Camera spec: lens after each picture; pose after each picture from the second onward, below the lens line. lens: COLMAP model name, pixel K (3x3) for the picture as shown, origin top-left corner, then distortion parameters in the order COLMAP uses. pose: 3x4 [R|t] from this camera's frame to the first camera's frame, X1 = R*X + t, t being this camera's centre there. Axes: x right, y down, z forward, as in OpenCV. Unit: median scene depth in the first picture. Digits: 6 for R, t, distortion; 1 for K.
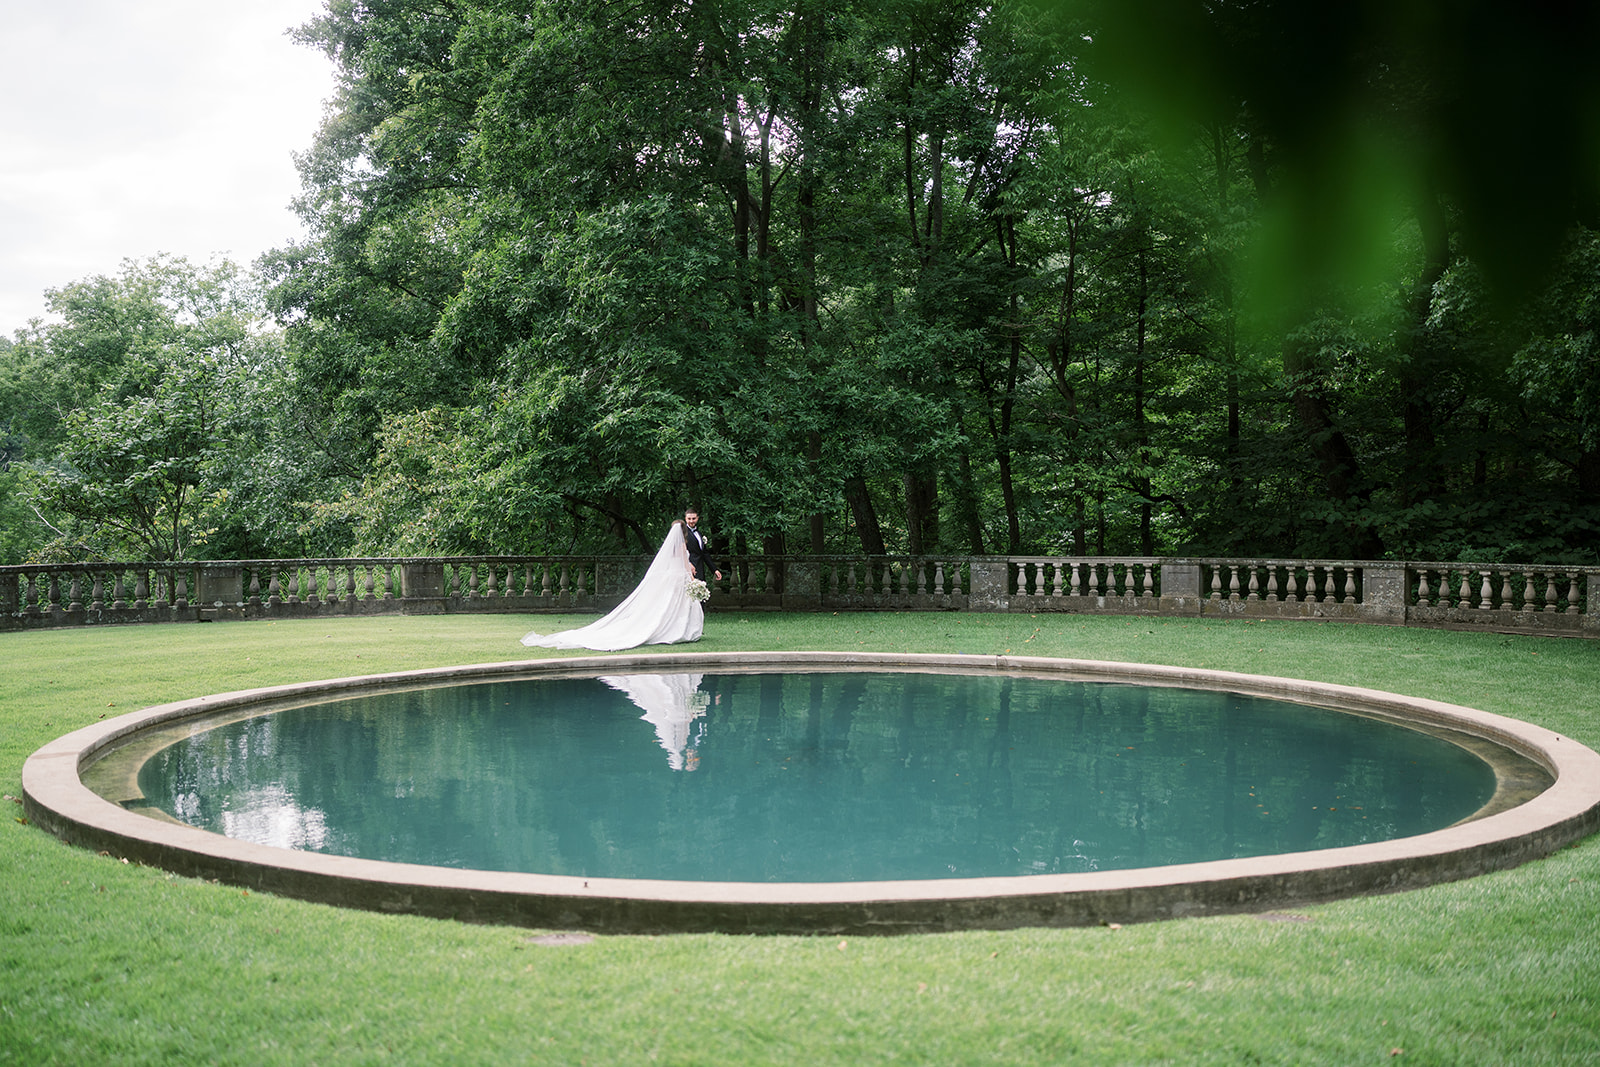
lens RADIAL K [[1538.9, 0, 801.3], [0, 1538.9, 527.3], [0, 0, 1]] dist [0.016728, 0.000000]
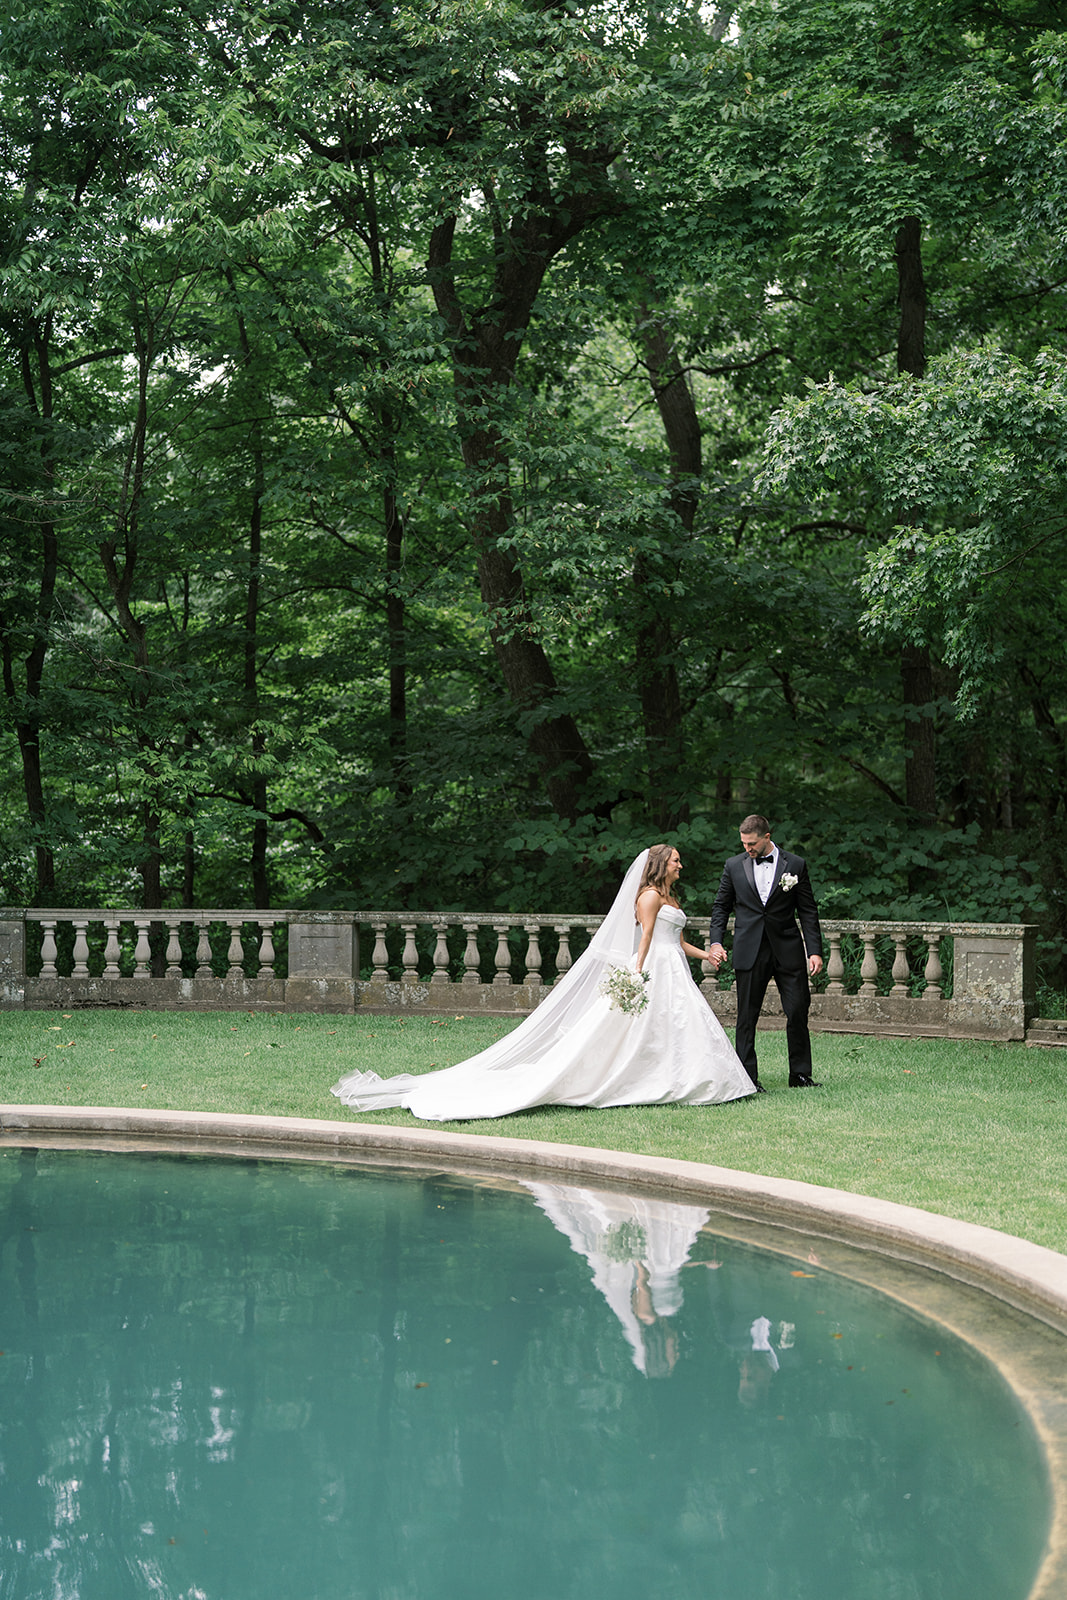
lens RADIAL K [[2222.8, 0, 533.1], [0, 2222.8, 799.8], [0, 0, 1]] dist [0.044988, 0.000000]
pose [[0.941110, 0.014817, 0.337776, 0.032354], [-0.004674, 0.999514, -0.030821, 0.002800], [-0.338068, 0.027427, 0.940722, 0.160644]]
